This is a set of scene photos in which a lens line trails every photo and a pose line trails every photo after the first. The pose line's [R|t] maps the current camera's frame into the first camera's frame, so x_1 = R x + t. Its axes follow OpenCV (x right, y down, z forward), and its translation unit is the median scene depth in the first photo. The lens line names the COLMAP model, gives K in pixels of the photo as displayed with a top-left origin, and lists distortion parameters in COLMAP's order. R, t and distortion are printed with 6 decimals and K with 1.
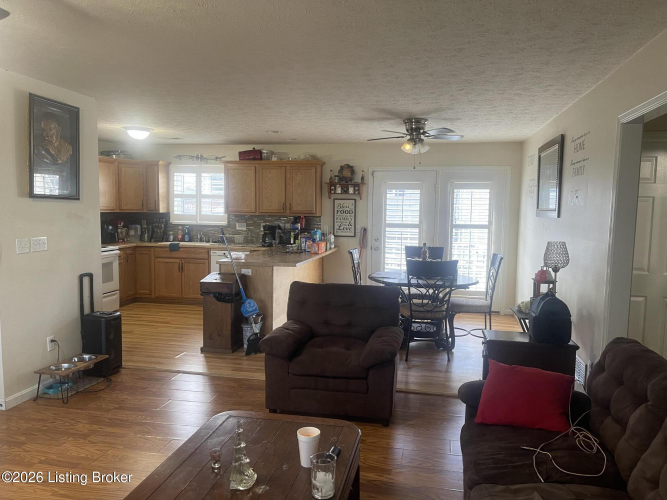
lens RADIAL K [[506.3, 0, 337.1], [0, 506.3, 255.7], [0, 0, 1]] dist [0.076696, -0.101271]
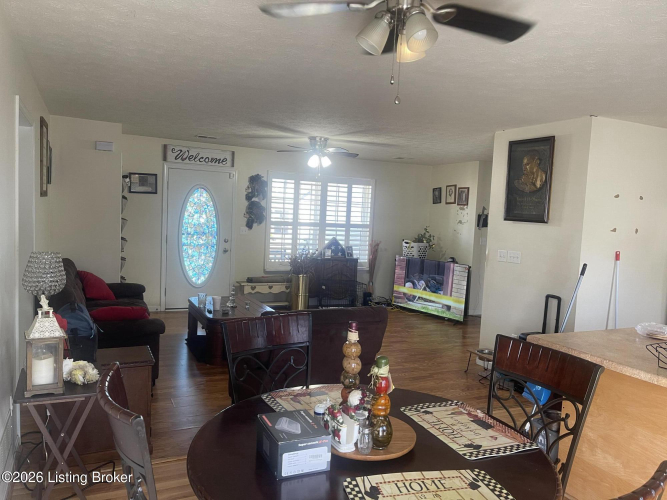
lens RADIAL K [[506.3, 0, 329.9], [0, 506.3, 252.5], [0, 0, 1]] dist [0.076696, -0.101271]
pose [[-0.800263, -0.009371, -0.599576, 0.297021], [-0.116918, 0.983127, 0.140686, -0.087725], [0.588140, 0.182687, -0.787856, 0.957484]]
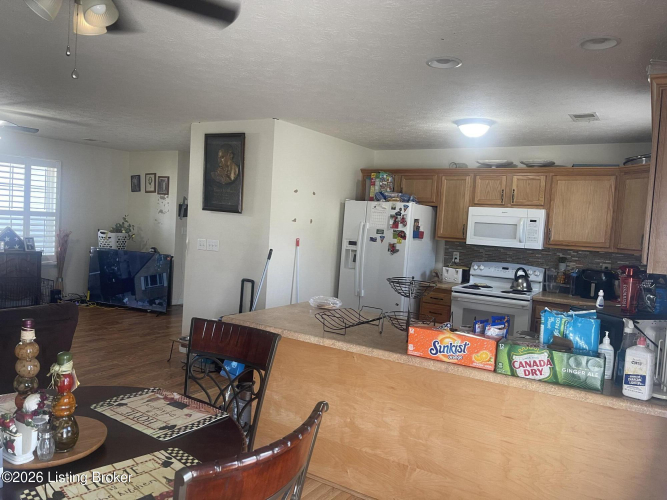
lens RADIAL K [[506.3, 0, 329.7], [0, 506.3, 254.3], [0, 0, 1]] dist [0.076696, -0.101271]
pose [[-0.356875, 0.022632, -0.933878, 0.298702], [-0.156049, 0.984215, 0.083484, -0.087113], [0.921026, 0.175524, -0.347710, 0.967108]]
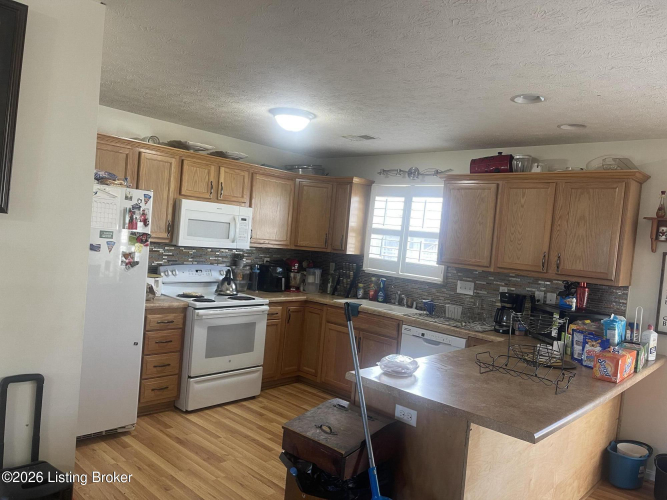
lens RADIAL K [[506.3, 0, 329.3], [0, 506.3, 255.6], [0, 0, 1]] dist [0.076696, -0.101271]
pose [[0.846876, 0.079351, -0.525837, -0.019521], [-0.124069, 0.990999, -0.050271, -0.050926], [0.517115, 0.107813, 0.849099, 0.468049]]
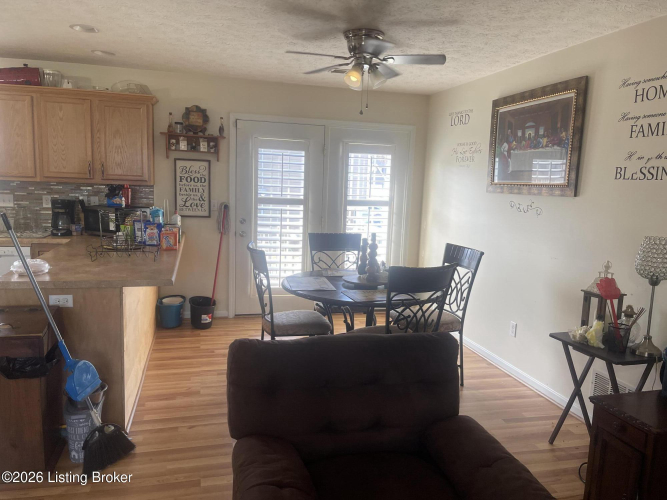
lens RADIAL K [[506.3, 0, 336.9], [0, 506.3, 253.5], [0, 0, 1]] dist [0.076696, -0.101271]
pose [[0.896797, -0.044355, 0.440213, -0.120127], [0.018033, 0.997800, 0.063799, -0.031119], [-0.442074, -0.049276, 0.895624, 0.338054]]
